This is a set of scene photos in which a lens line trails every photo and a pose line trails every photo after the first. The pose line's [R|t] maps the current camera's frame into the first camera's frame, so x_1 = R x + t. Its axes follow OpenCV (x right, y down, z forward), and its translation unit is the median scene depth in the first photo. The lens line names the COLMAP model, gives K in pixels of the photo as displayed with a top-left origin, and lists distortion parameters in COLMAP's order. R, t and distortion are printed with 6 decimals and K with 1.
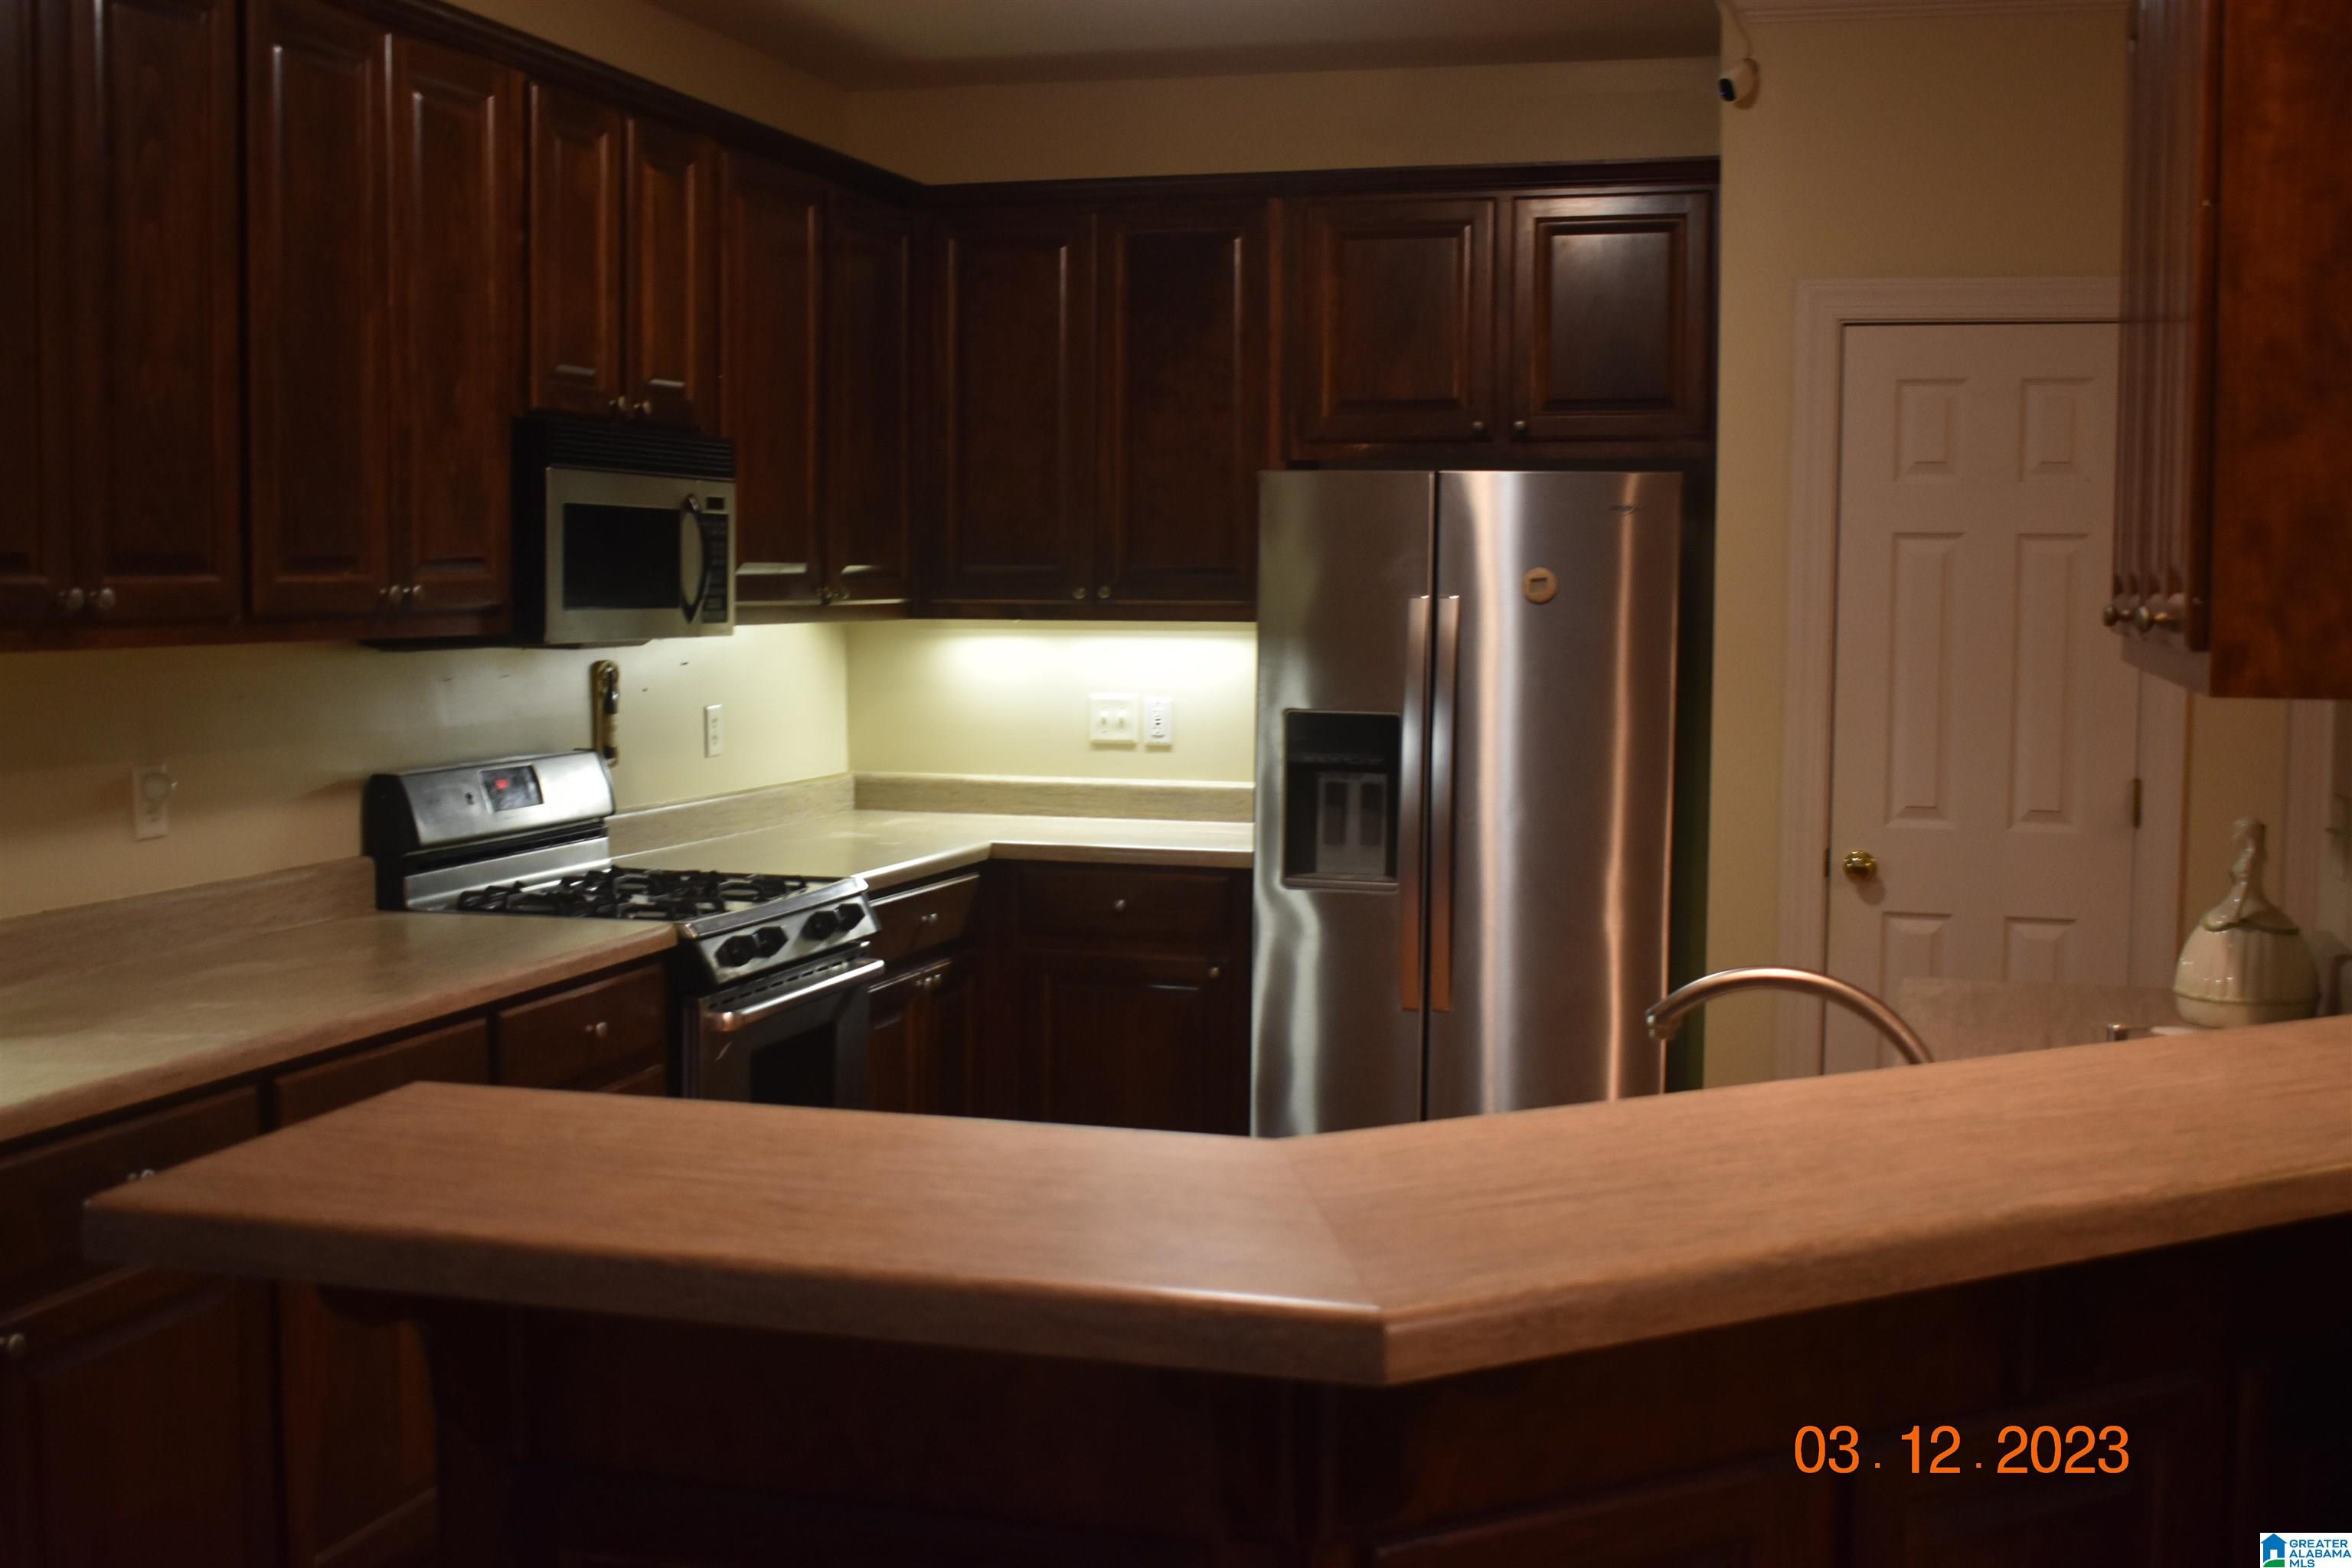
lens RADIAL K [[2651.5, 0, 1175.8], [0, 2651.5, 779.1], [0, 0, 1]] dist [-0.075231, 0.000000]
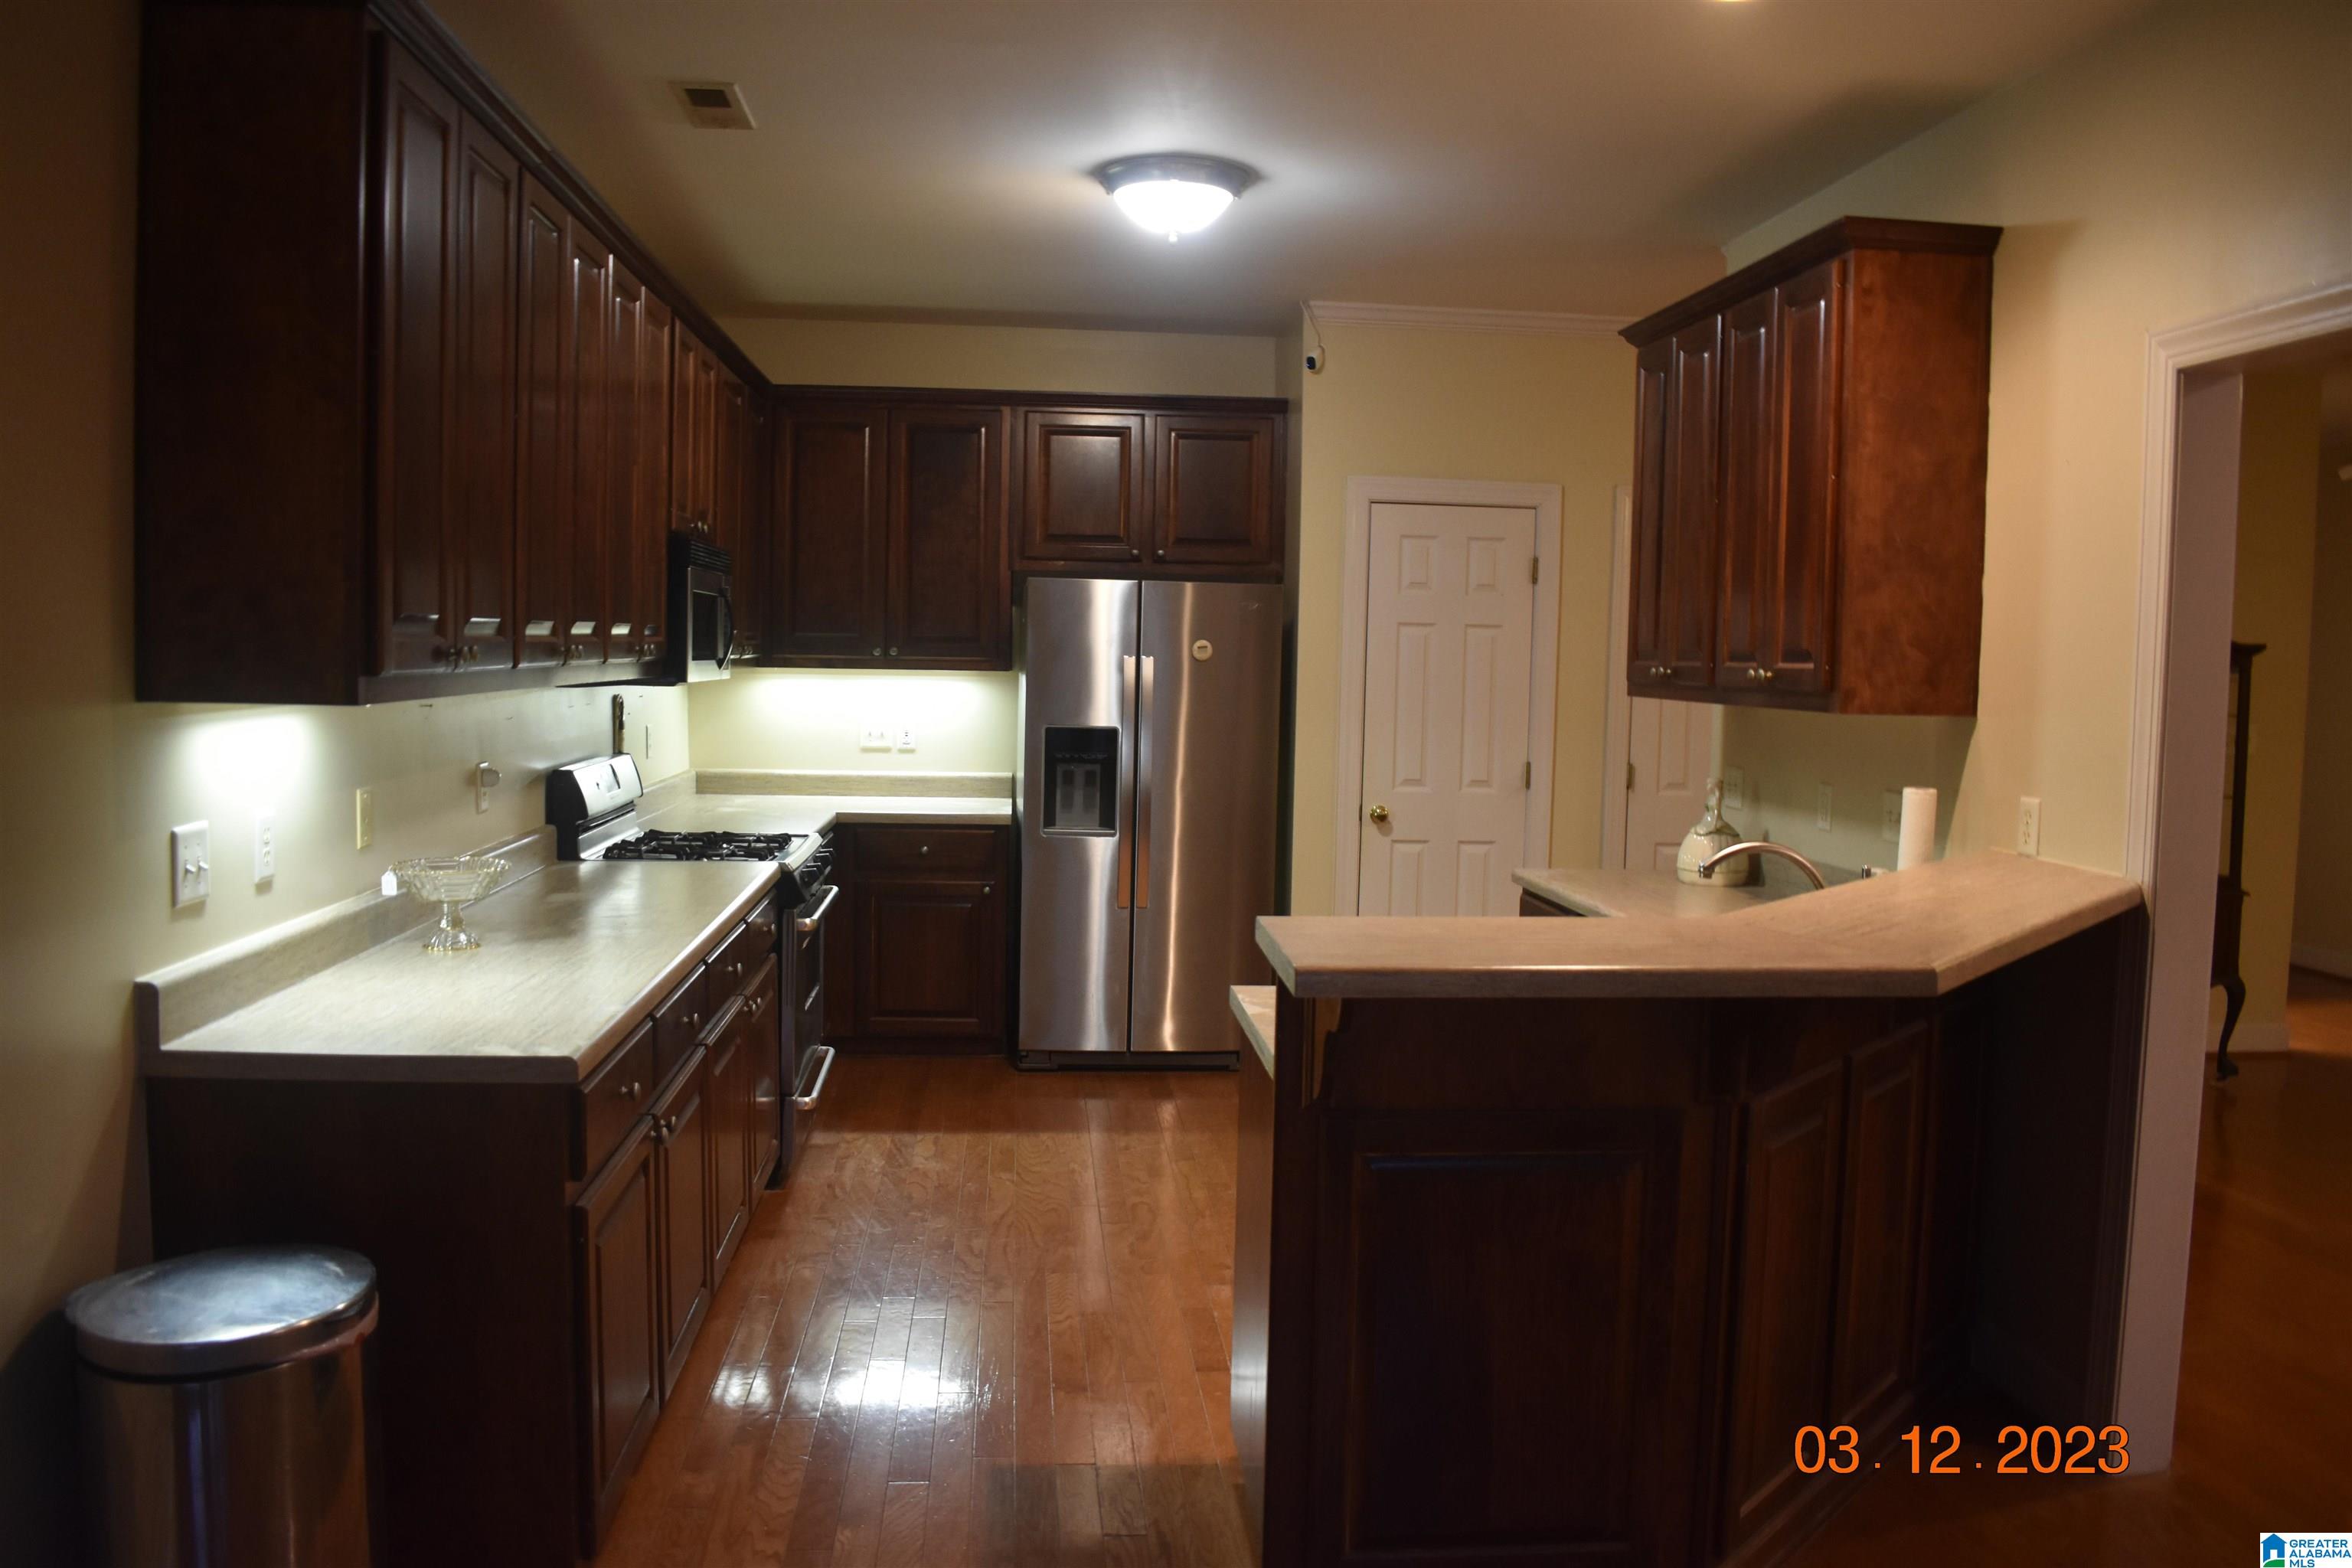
lens RADIAL K [[1835.1, 0, 1175.3], [0, 1835.1, 781.1], [0, 0, 1]] dist [-0.086749, -0.001295]
pose [[0.930189, -0.014098, 0.366809, -0.308186], [0.013574, 0.999900, 0.004008, 0.004532], [-0.366829, 0.001251, 0.930287, -0.074453]]
